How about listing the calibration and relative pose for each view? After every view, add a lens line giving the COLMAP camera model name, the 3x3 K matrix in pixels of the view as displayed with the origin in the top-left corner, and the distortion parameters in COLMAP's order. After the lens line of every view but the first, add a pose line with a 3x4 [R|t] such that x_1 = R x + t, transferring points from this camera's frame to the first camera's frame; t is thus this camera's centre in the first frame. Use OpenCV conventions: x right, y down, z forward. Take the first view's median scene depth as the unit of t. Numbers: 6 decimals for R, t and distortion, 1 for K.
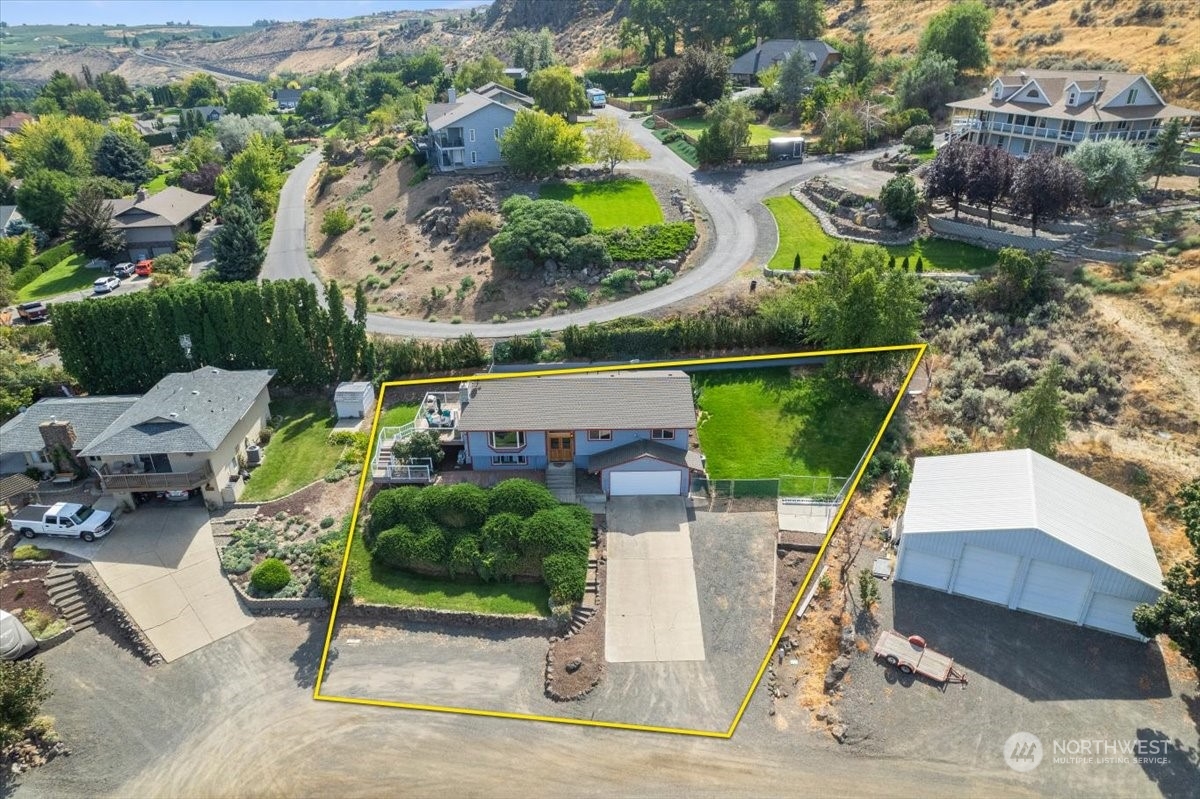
lens RADIAL K [[766.5, 0, 600.0], [0, 766.5, 399.5], [0, 0, 1]] dist [-0.082375, 0.071129]
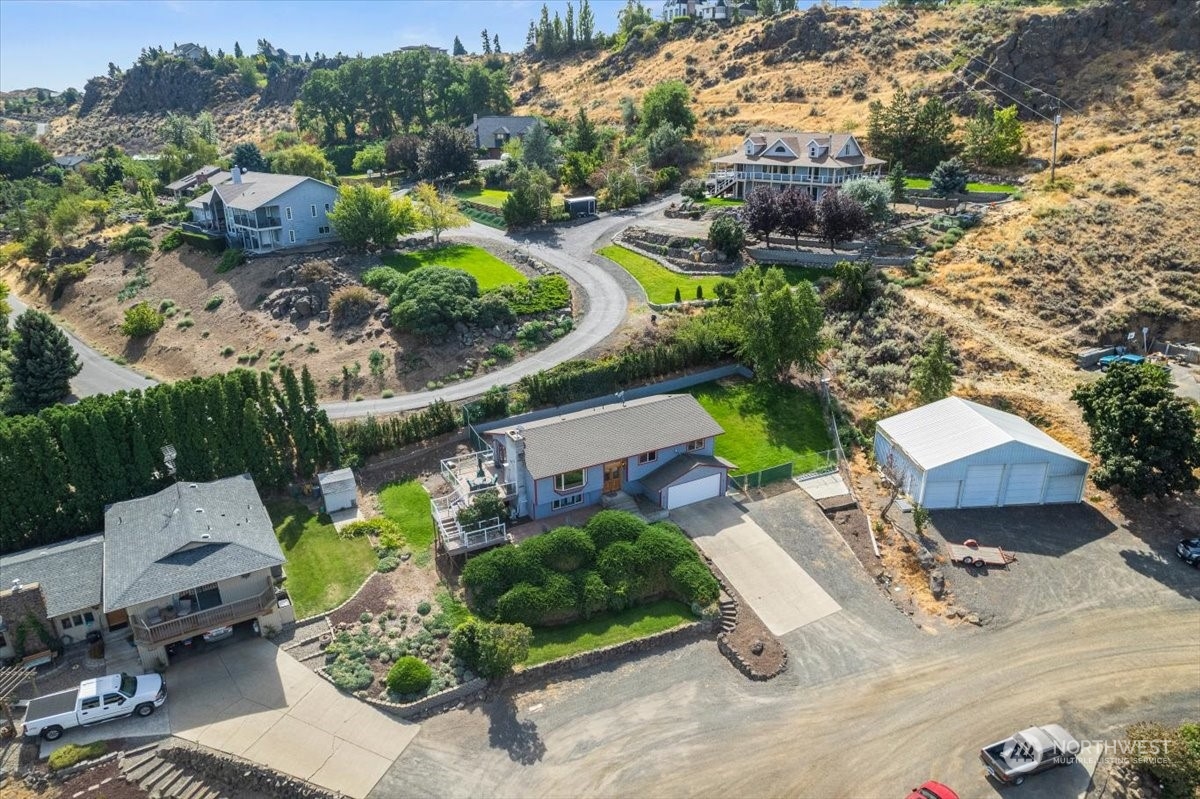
lens RADIAL K [[766.5, 0, 600.0], [0, 766.5, 399.5], [0, 0, 1]] dist [-0.082375, 0.071129]
pose [[0.882033, -0.167798, 0.440298, -0.537741], [0.209207, 0.976748, -0.046858, 0.003205], [-0.422197, 0.133444, 0.896628, 0.054638]]
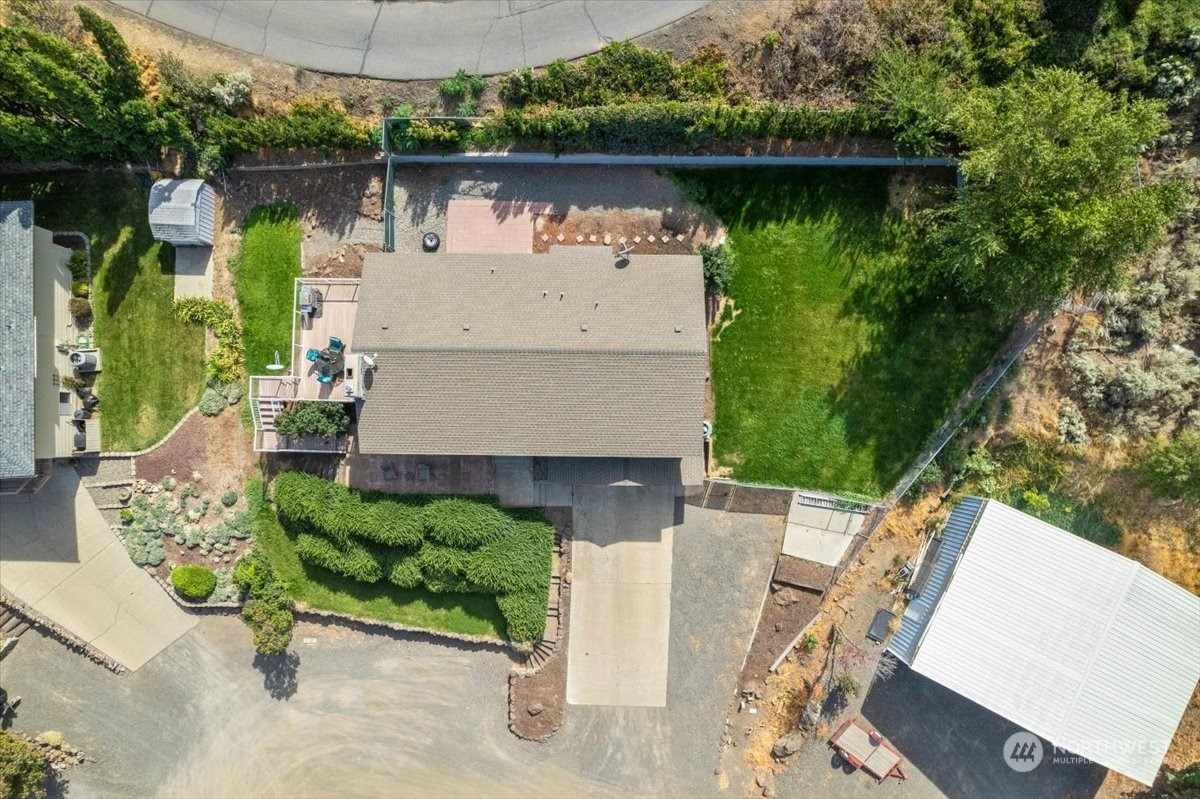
lens RADIAL K [[766.5, 0, 600.0], [0, 766.5, 399.5], [0, 0, 1]] dist [-0.082375, 0.071129]
pose [[0.999656, 0.025955, 0.003832, 0.030606], [-0.015757, 0.477161, 0.878674, -0.606037], [0.020978, -0.878432, 0.477406, 0.722164]]
